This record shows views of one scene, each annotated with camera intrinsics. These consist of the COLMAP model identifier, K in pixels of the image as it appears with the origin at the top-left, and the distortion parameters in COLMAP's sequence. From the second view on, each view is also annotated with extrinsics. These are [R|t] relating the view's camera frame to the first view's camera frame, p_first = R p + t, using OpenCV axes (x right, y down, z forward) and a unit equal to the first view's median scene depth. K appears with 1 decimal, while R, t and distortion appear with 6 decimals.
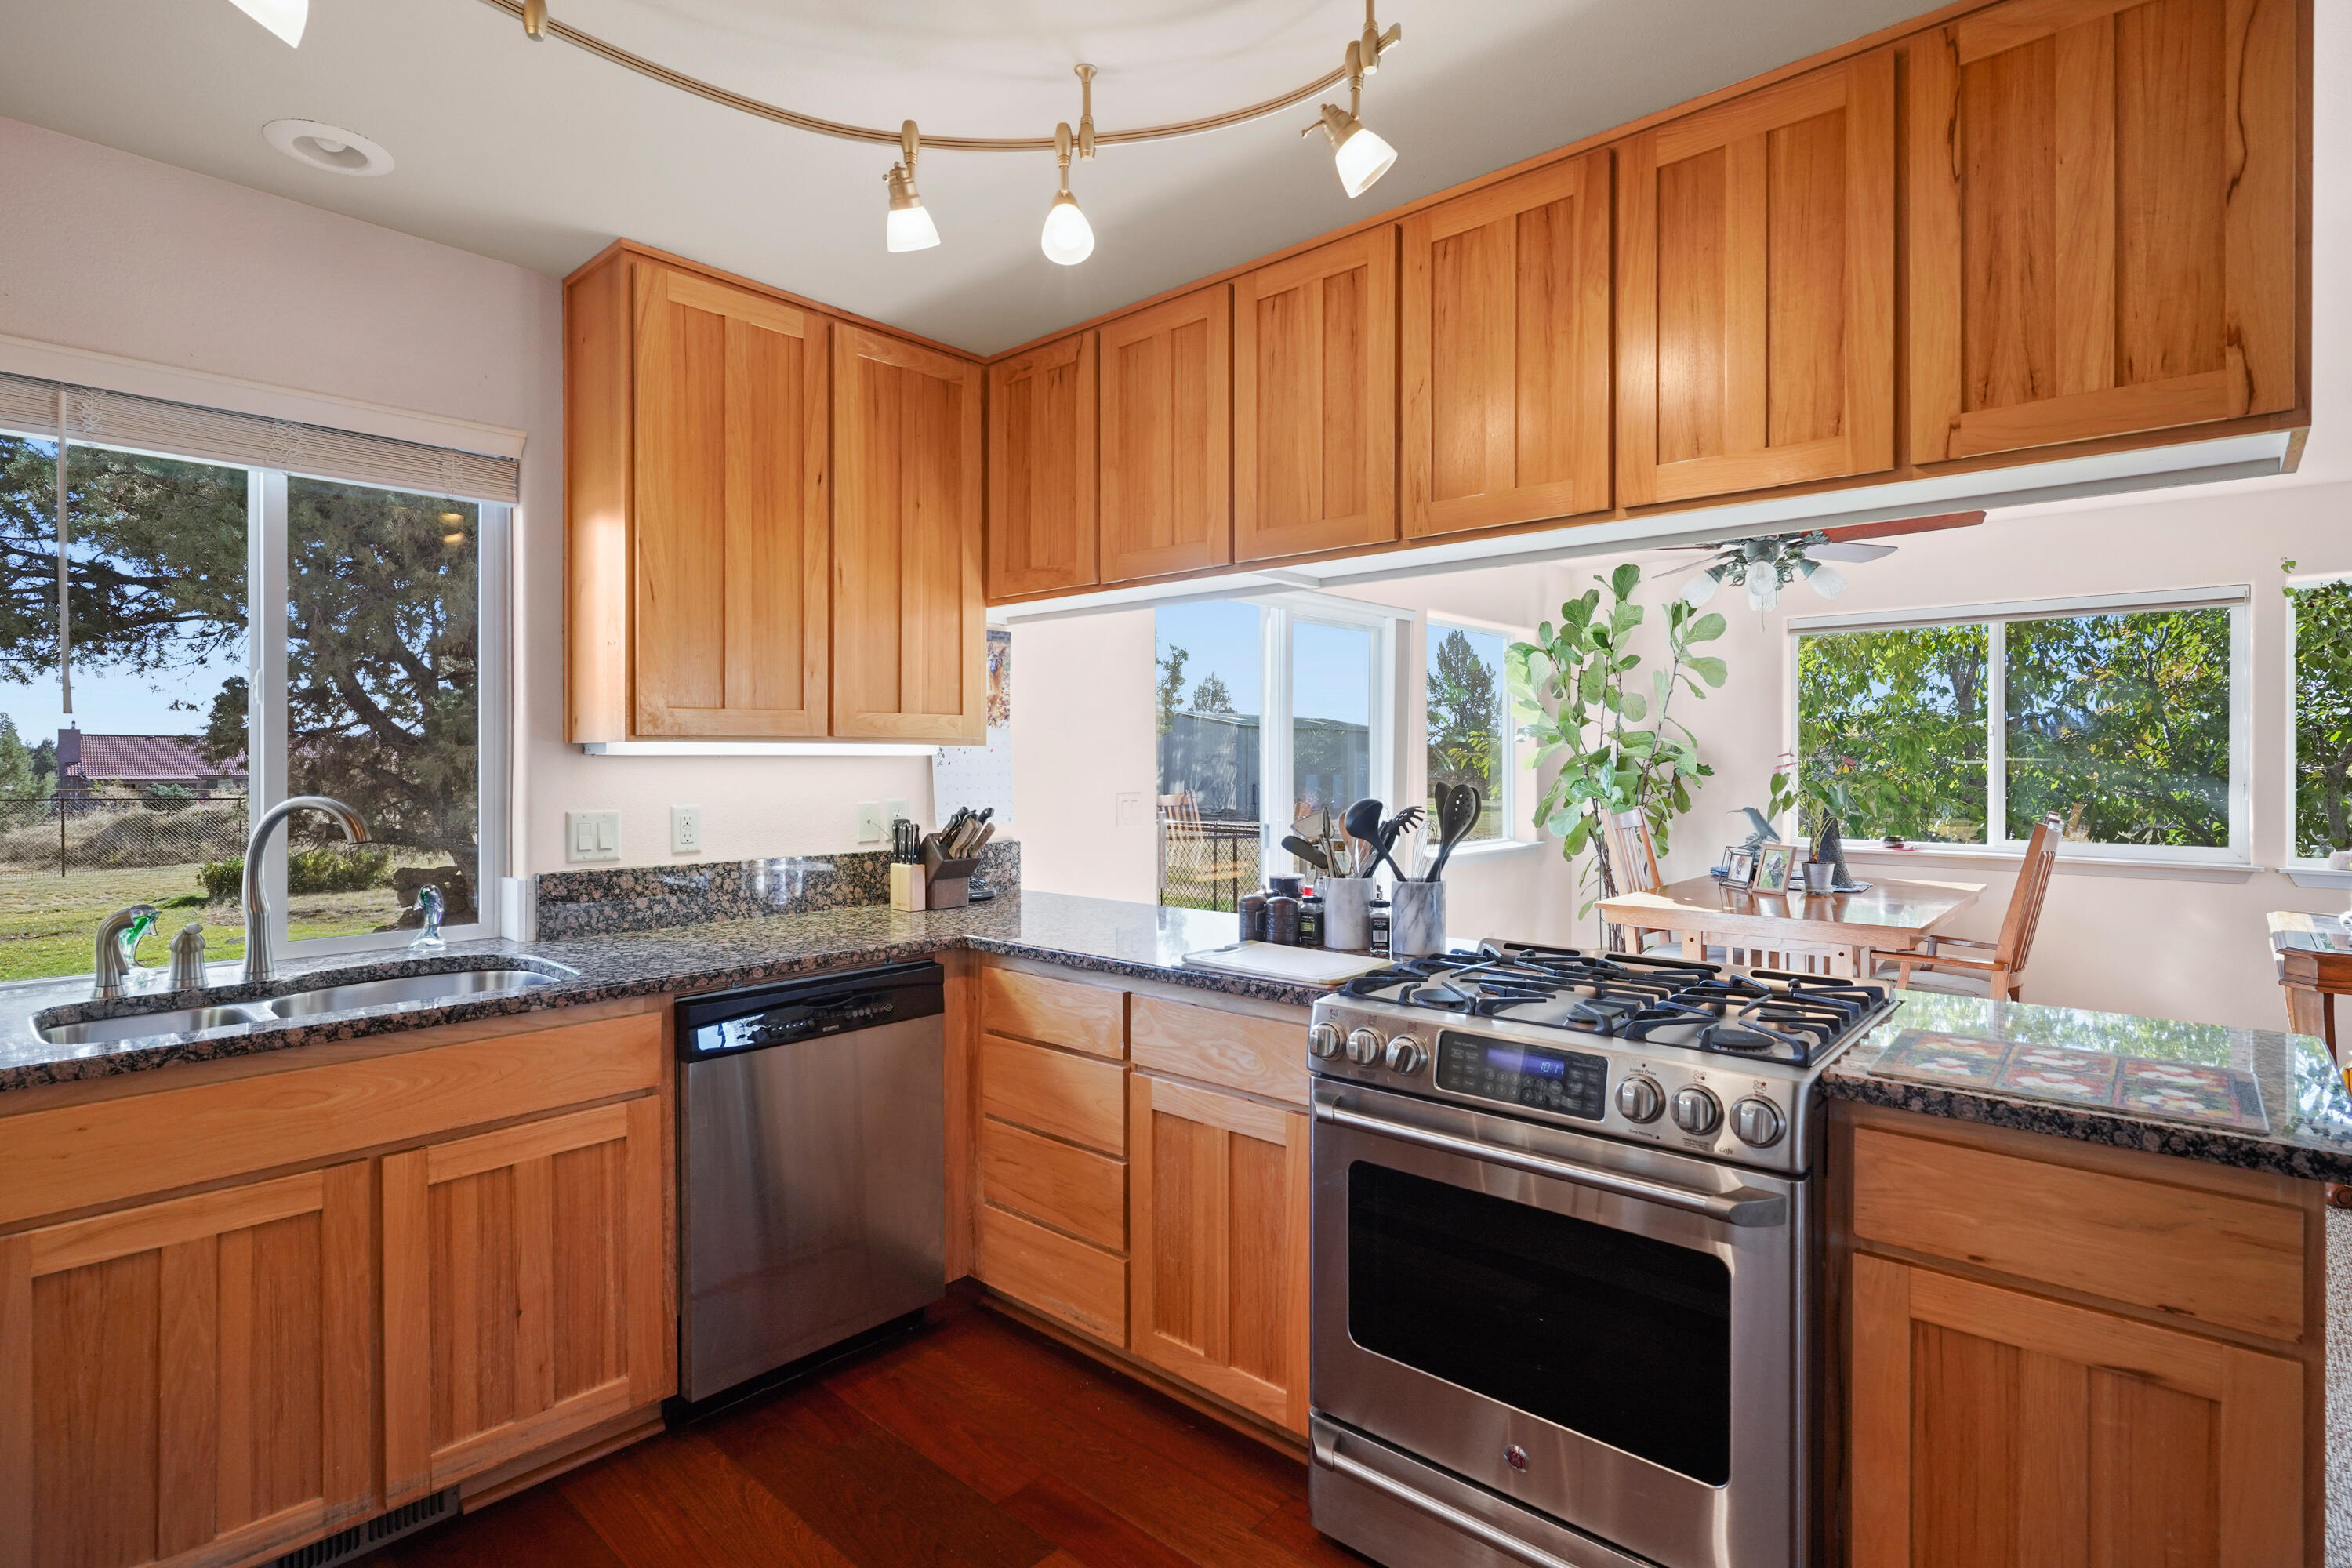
lens RADIAL K [[1152.3, 0, 1173.4], [0, 1152.3, 767.3], [0, 0, 1]] dist [-0.001538, 0.000820]
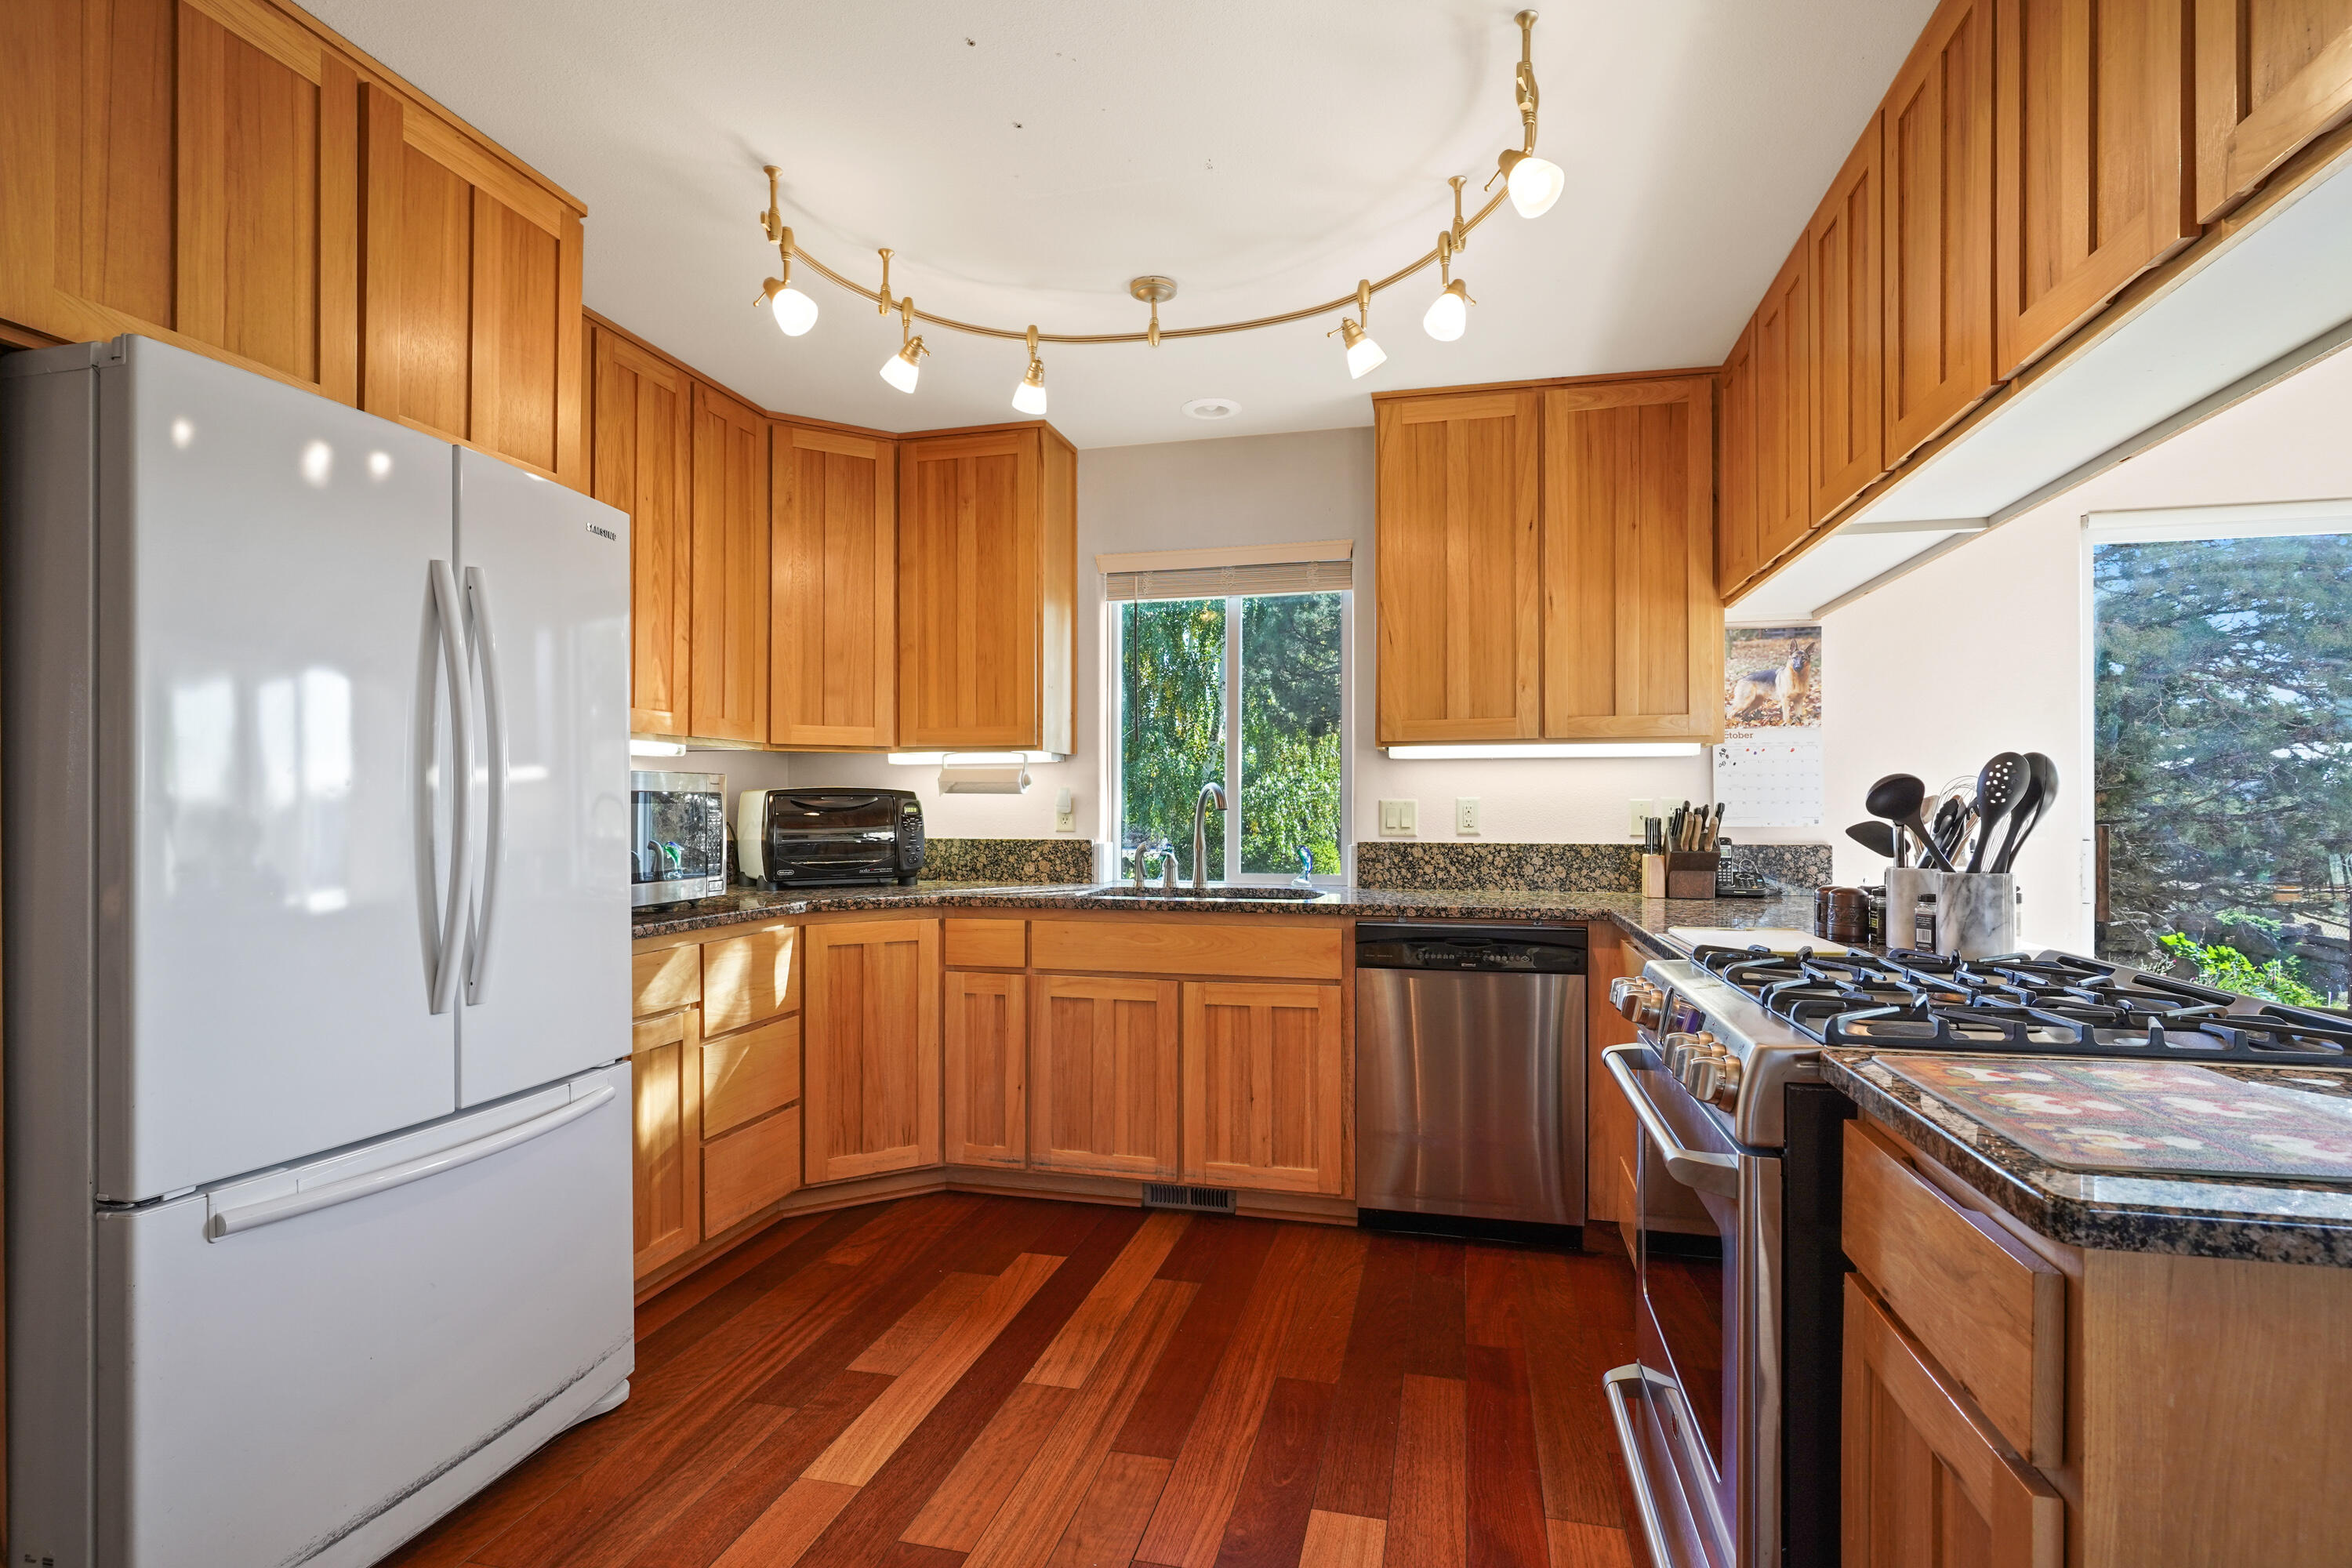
lens RADIAL K [[1152.3, 0, 1173.7], [0, 1152.3, 802.7], [0, 0, 1]] dist [-0.001538, 0.000820]
pose [[0.476852, -0.001755, -0.878982, 0.598275], [-0.007893, 0.999949, -0.006278, 0.052925], [0.878948, 0.009932, 0.476814, 0.099088]]
